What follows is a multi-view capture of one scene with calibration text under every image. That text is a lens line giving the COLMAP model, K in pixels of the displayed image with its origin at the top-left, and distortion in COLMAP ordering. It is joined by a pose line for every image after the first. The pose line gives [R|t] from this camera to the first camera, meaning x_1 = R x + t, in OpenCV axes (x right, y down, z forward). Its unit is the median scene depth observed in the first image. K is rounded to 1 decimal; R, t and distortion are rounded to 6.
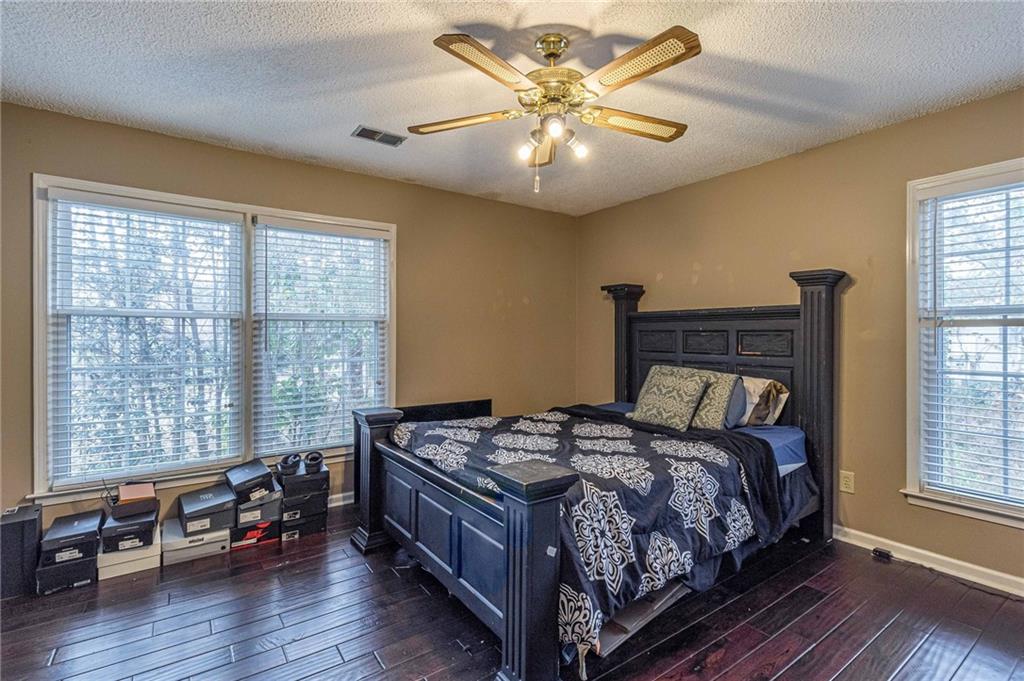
lens RADIAL K [[476.5, 0, 520.8], [0, 476.5, 332.9], [0, 0, 1]] dist [0.000210, -0.000017]
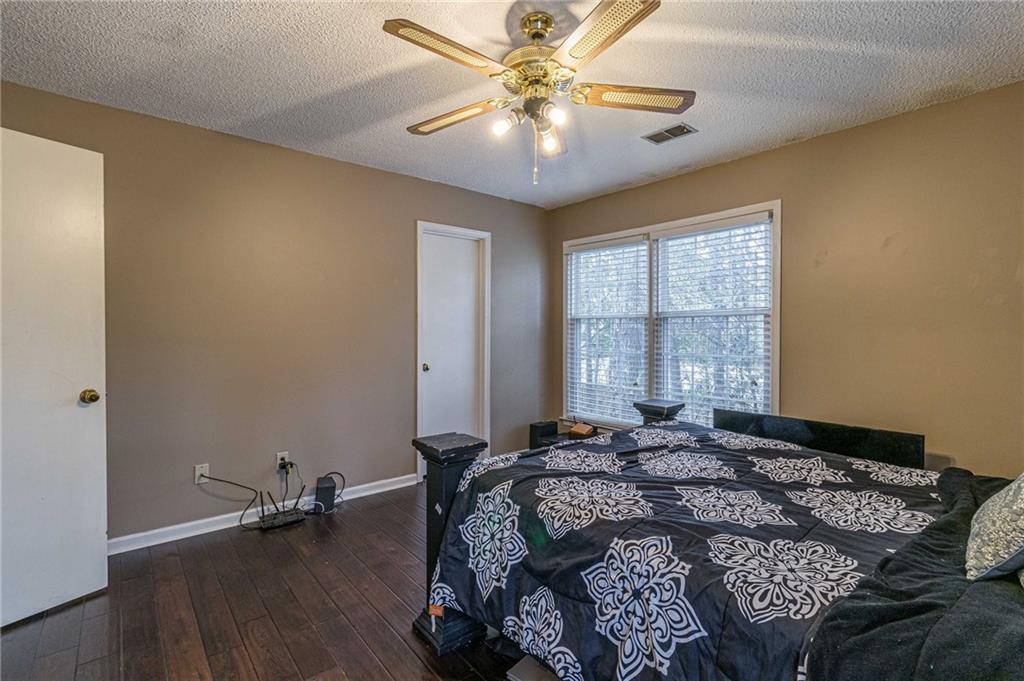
lens RADIAL K [[476.5, 0, 520.8], [0, 476.5, 332.9], [0, 0, 1]] dist [0.000210, -0.000017]
pose [[0.083169, 0.004030, -0.996527, 0.652279], [0.004199, 0.999982, 0.004395, 0.004816], [0.996527, -0.004550, 0.083150, 0.567576]]
